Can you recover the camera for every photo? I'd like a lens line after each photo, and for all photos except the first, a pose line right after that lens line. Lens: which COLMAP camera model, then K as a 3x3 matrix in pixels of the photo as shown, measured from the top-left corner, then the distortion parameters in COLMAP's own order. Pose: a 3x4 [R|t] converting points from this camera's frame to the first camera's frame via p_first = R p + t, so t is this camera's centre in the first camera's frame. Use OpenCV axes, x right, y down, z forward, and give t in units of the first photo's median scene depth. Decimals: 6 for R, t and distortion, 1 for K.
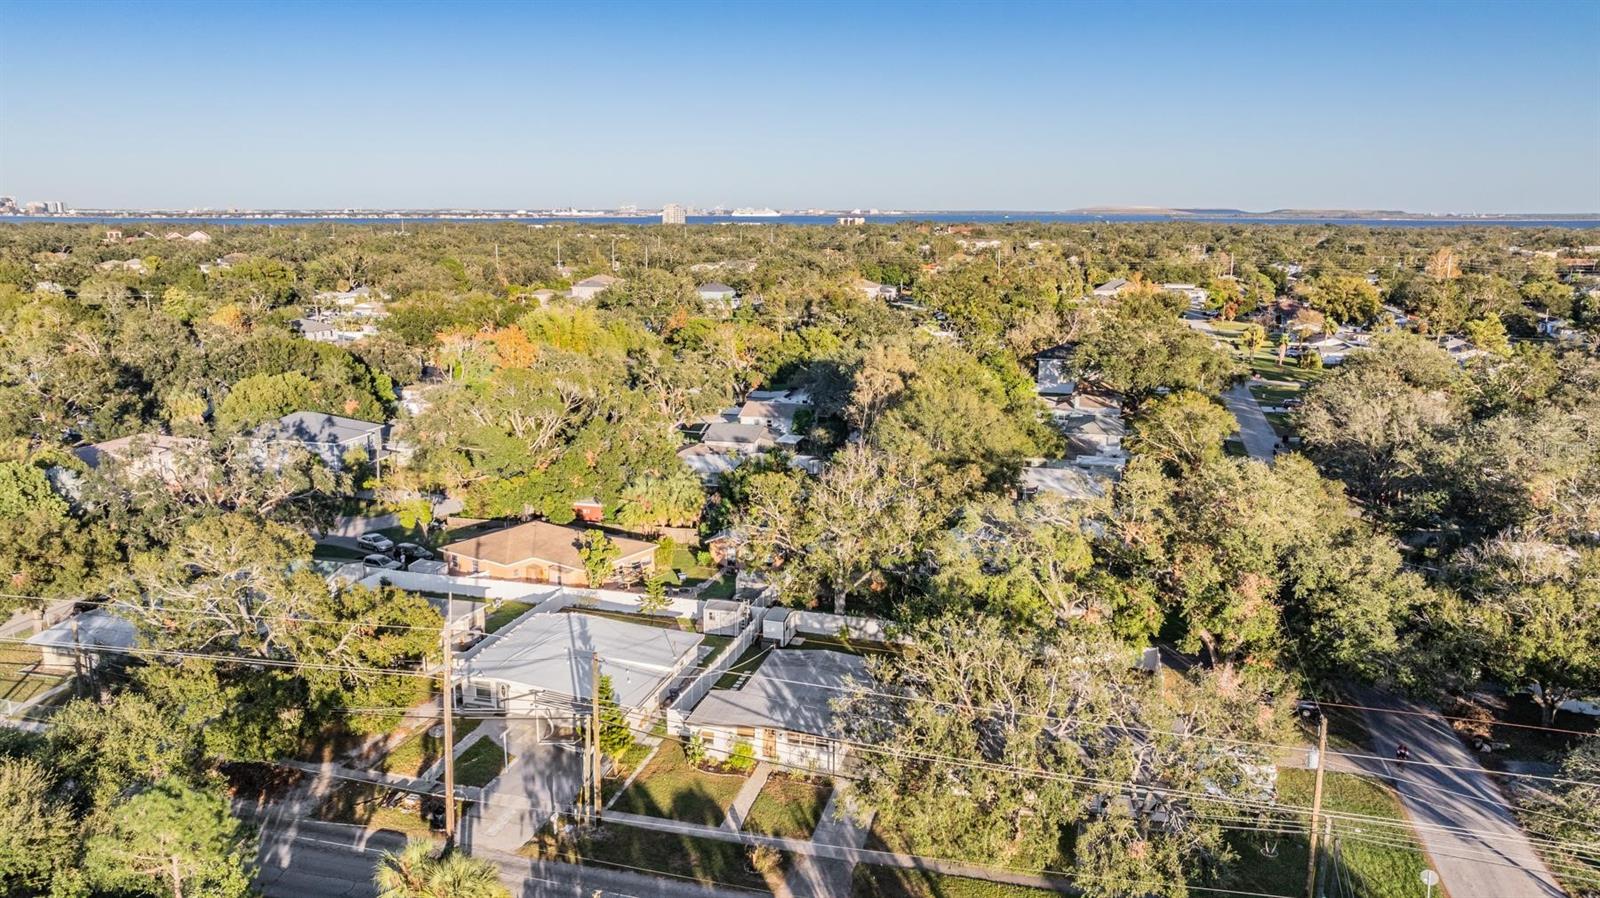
lens RADIAL K [[1129.5, 0, 805.1], [0, 1129.5, 446.5], [0, 0, 1]] dist [-0.032686, 0.027334]
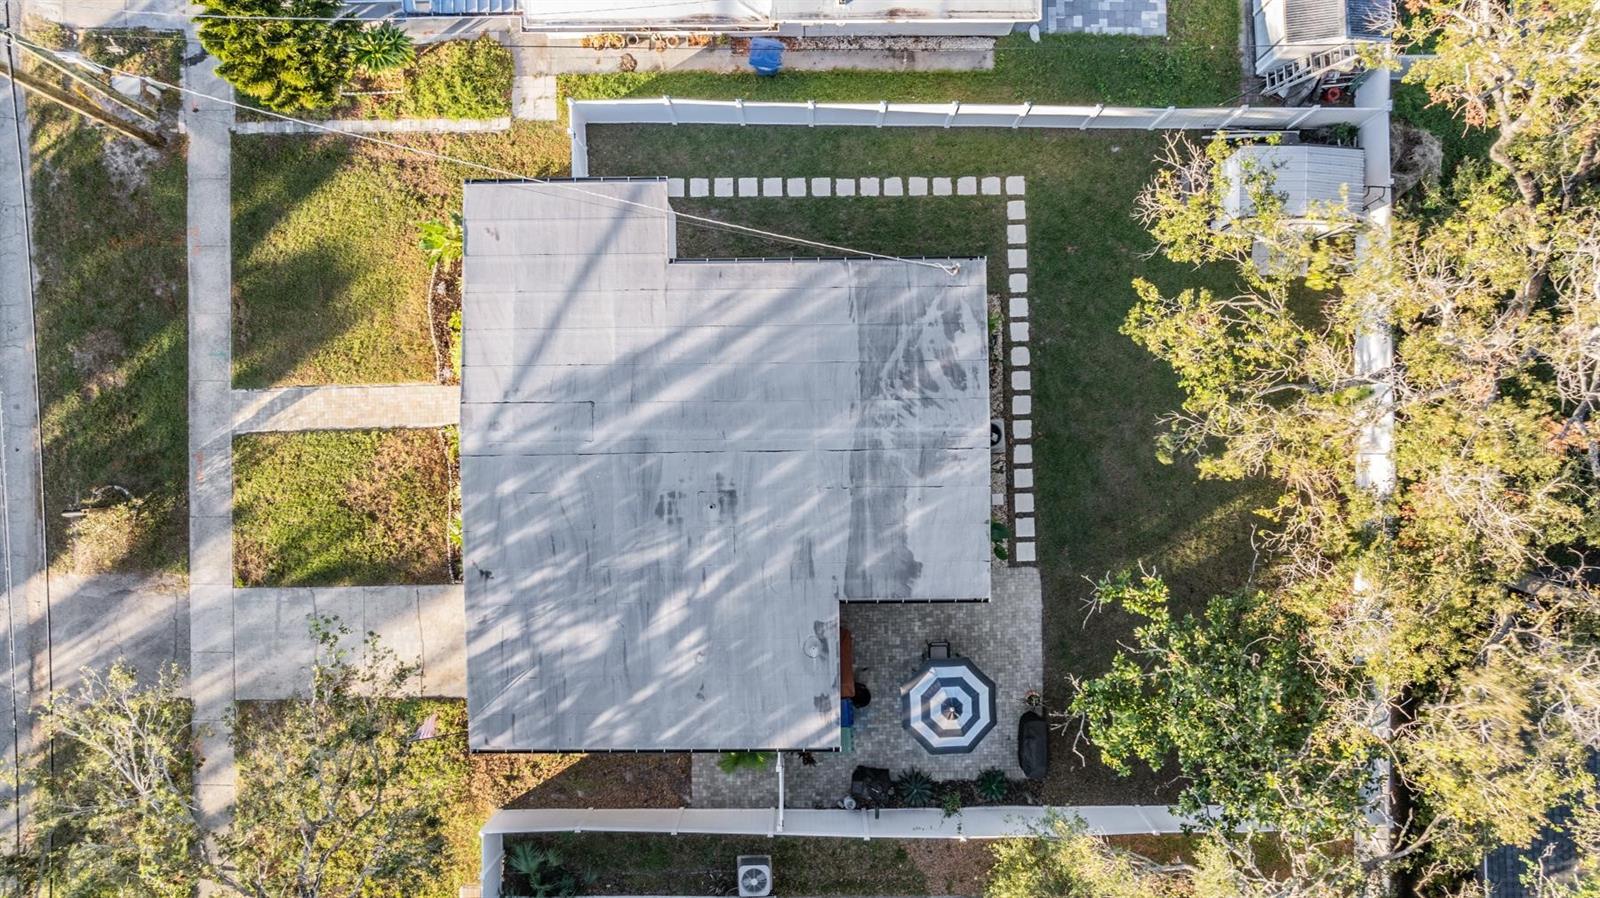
lens RADIAL K [[1129.5, 0, 805.1], [0, 1129.5, 446.5], [0, 0, 1]] dist [-0.032686, 0.027334]
pose [[0.268627, 0.963027, -0.020434, 0.014463], [-0.187531, 0.073094, 0.979535, -0.114476], [0.944813, -0.259298, 0.200233, 0.772126]]
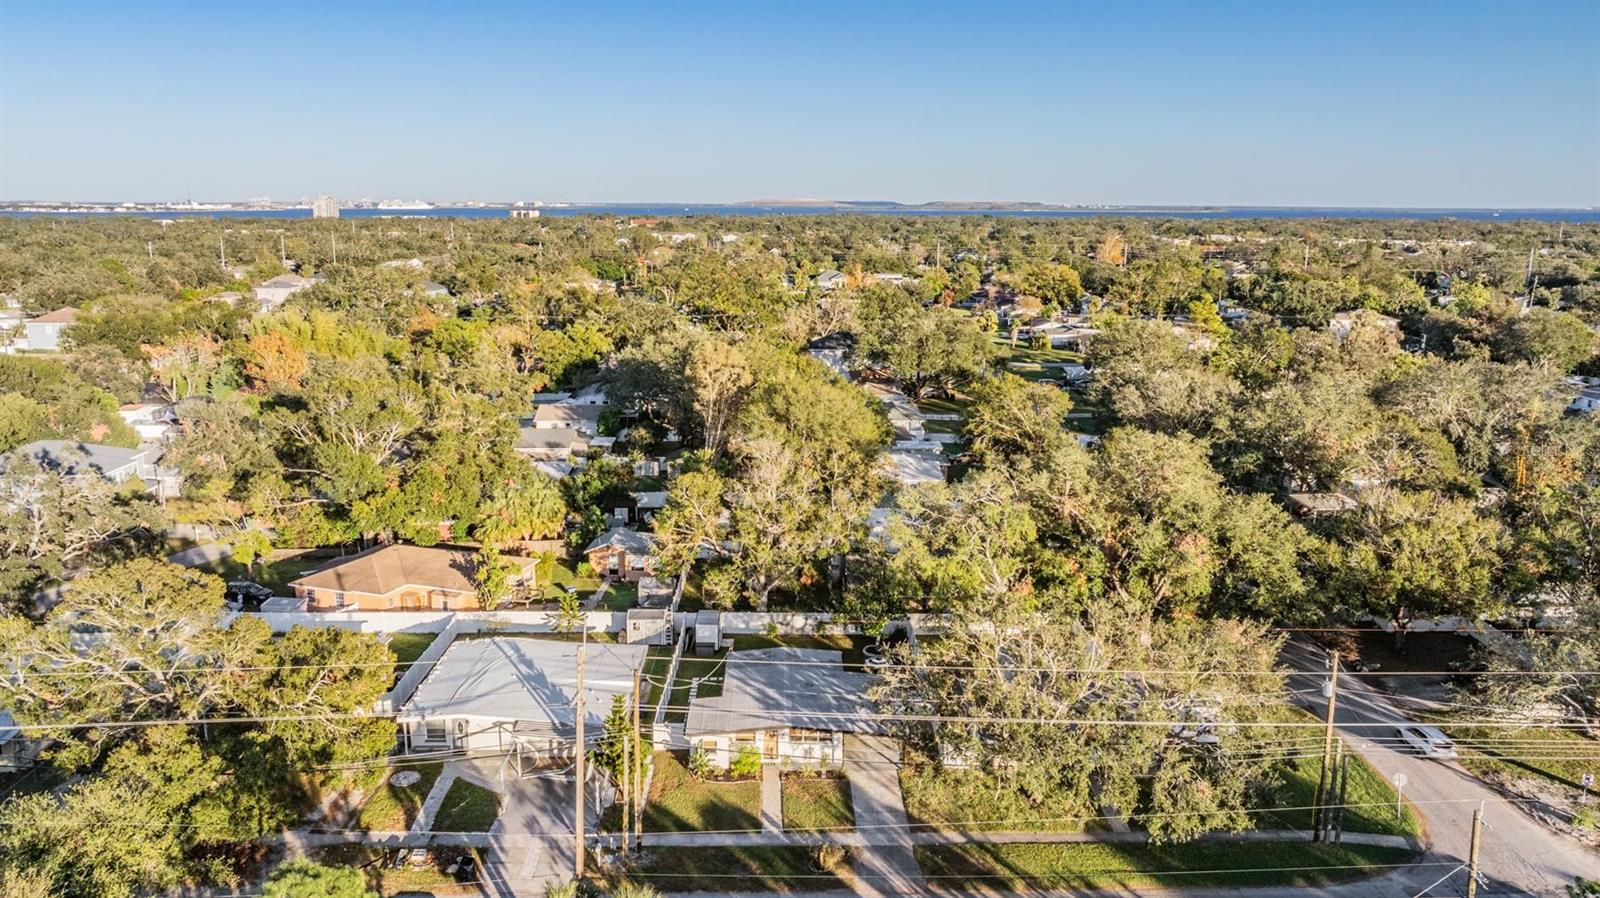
lens RADIAL K [[1156.5, 0, 804.4], [0, 1156.5, 450.8], [0, 0, 1]] dist [-0.019169, 0.000981]
pose [[0.958914, -0.057950, 0.277715, -0.205356], [0.056538, 0.998315, 0.013096, -0.003087], [-0.278006, 0.003144, 0.960574, 0.018045]]
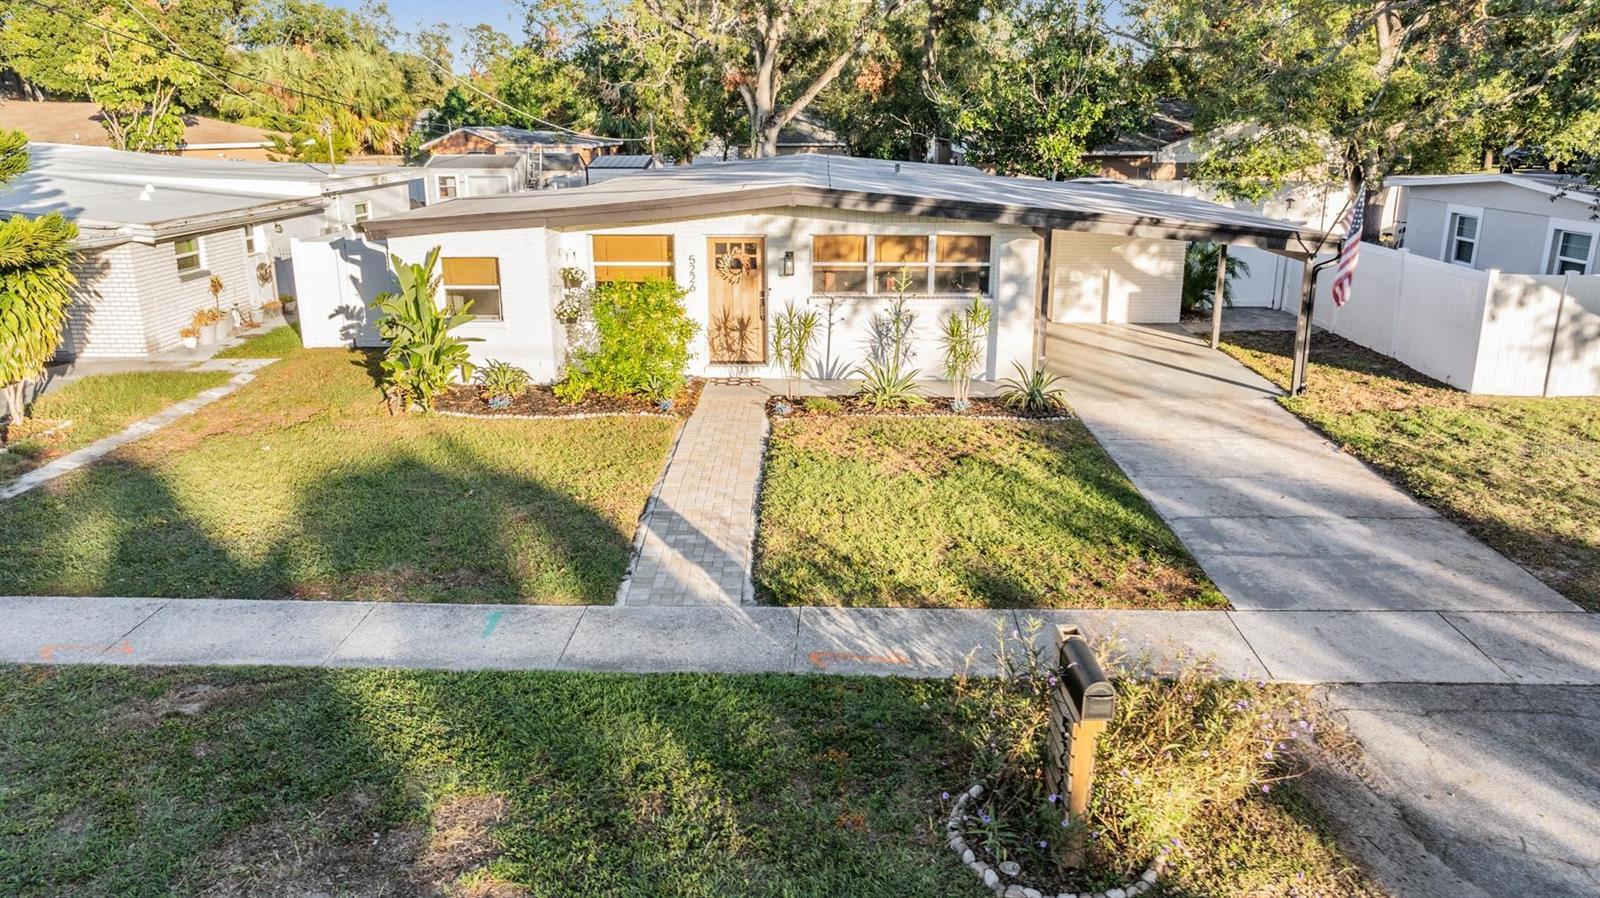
lens RADIAL K [[1129.5, 0, 805.1], [0, 1129.5, 446.5], [0, 0, 1]] dist [-0.032686, 0.027334]
pose [[0.970320, -0.071349, 0.231059, -0.058303], [0.053426, 0.995123, 0.082922, 0.210018], [-0.235849, -0.068116, 0.969400, 0.580871]]
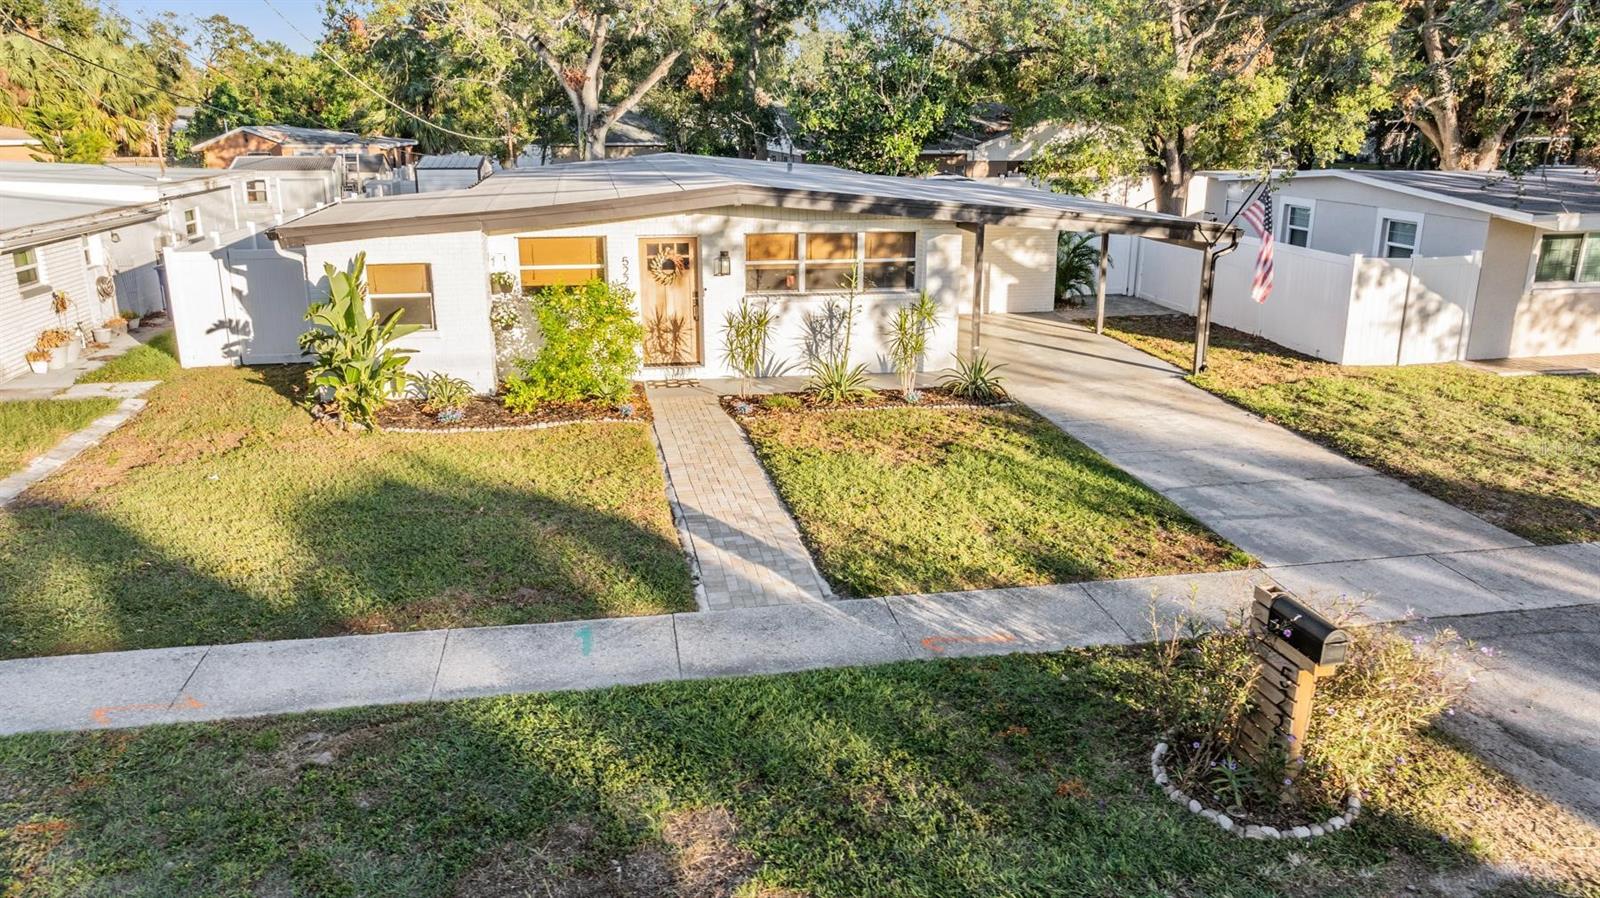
lens RADIAL K [[1129.5, 0, 805.1], [0, 1129.5, 446.5], [0, 0, 1]] dist [-0.032686, 0.027334]
pose [[0.897671, -0.123445, 0.423023, -0.085297], [0.090160, 0.991104, 0.097898, 0.208276], [-0.431345, -0.049741, 0.900815, 0.589159]]
